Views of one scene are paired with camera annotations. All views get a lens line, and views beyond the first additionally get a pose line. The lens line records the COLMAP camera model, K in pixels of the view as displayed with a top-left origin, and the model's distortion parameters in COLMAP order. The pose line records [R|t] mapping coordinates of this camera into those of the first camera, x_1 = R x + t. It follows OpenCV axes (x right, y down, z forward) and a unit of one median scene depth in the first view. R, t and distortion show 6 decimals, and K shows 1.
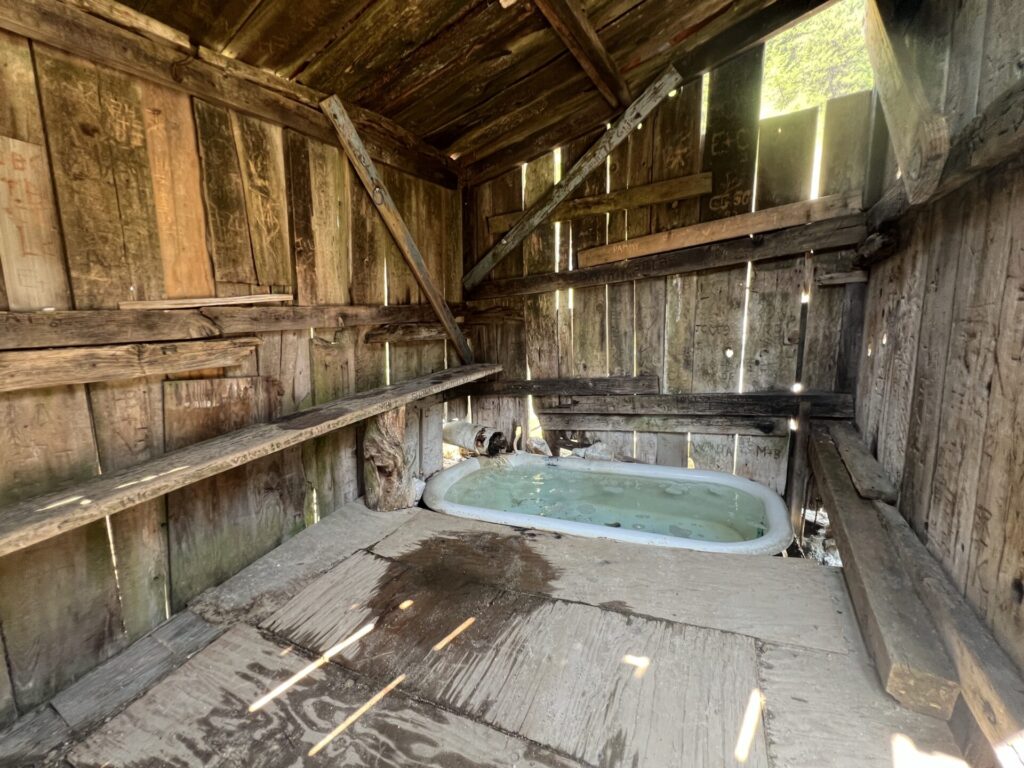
lens RADIAL K [[411.7, 0, 512.2], [0, 411.7, 385.7], [0, 0, 1]] dist [-0.001272, 0.000502]
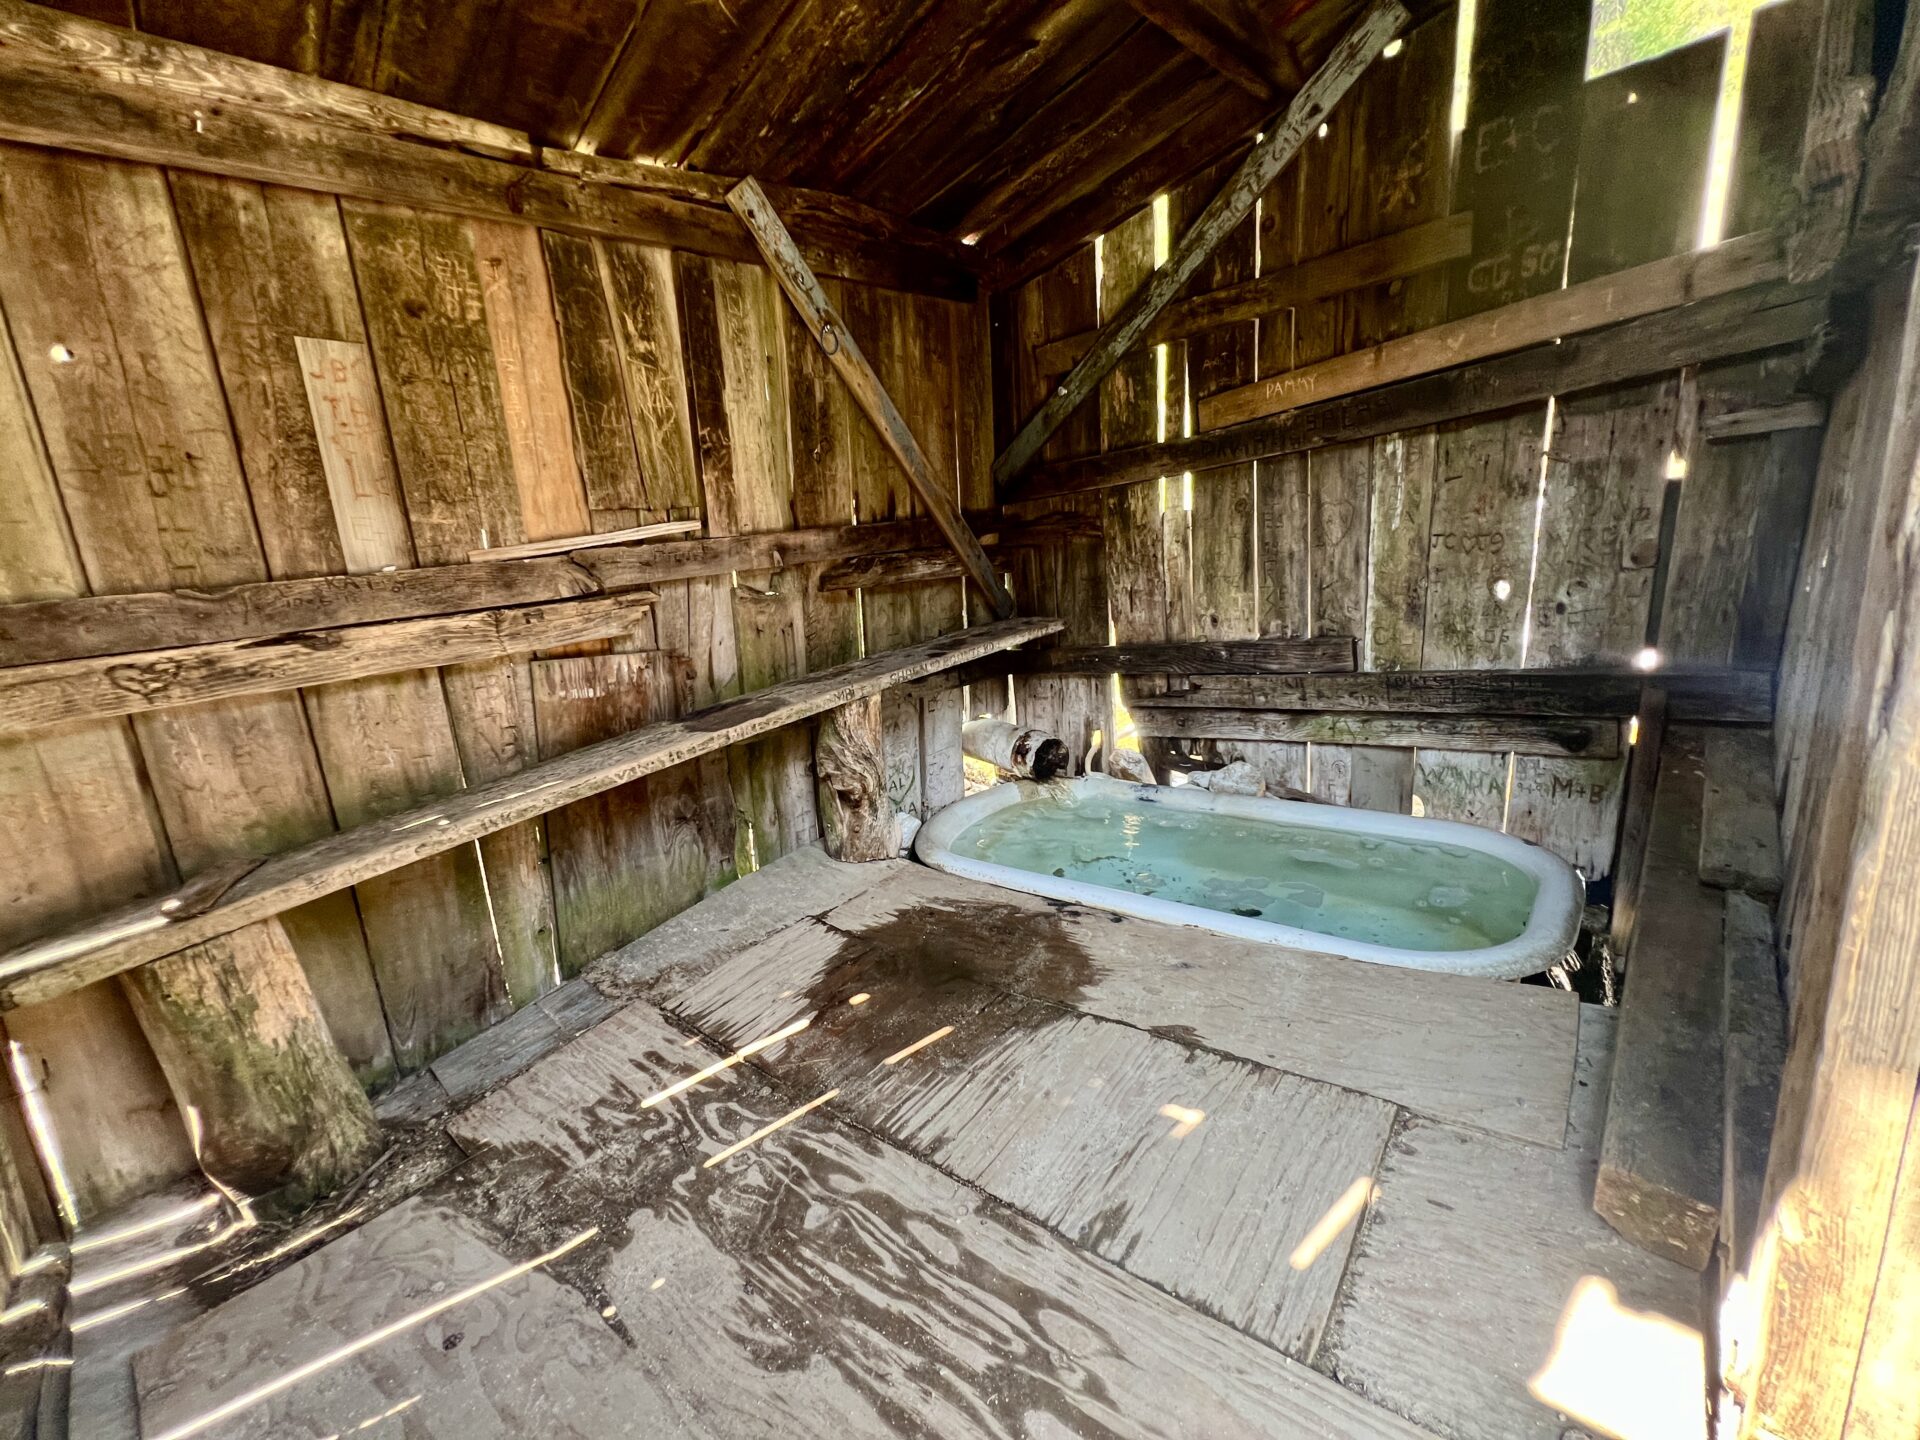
lens RADIAL K [[772.0, 0, 959.4], [0, 772.0, 724.1], [0, 0, 1]] dist [-0.001272, 0.000502]
pose [[0.969512, 0.012525, -0.244725, 0.156856], [0.011364, 0.995320, 0.095958, -0.018081], [0.244782, -0.095814, 0.964832, -0.088635]]
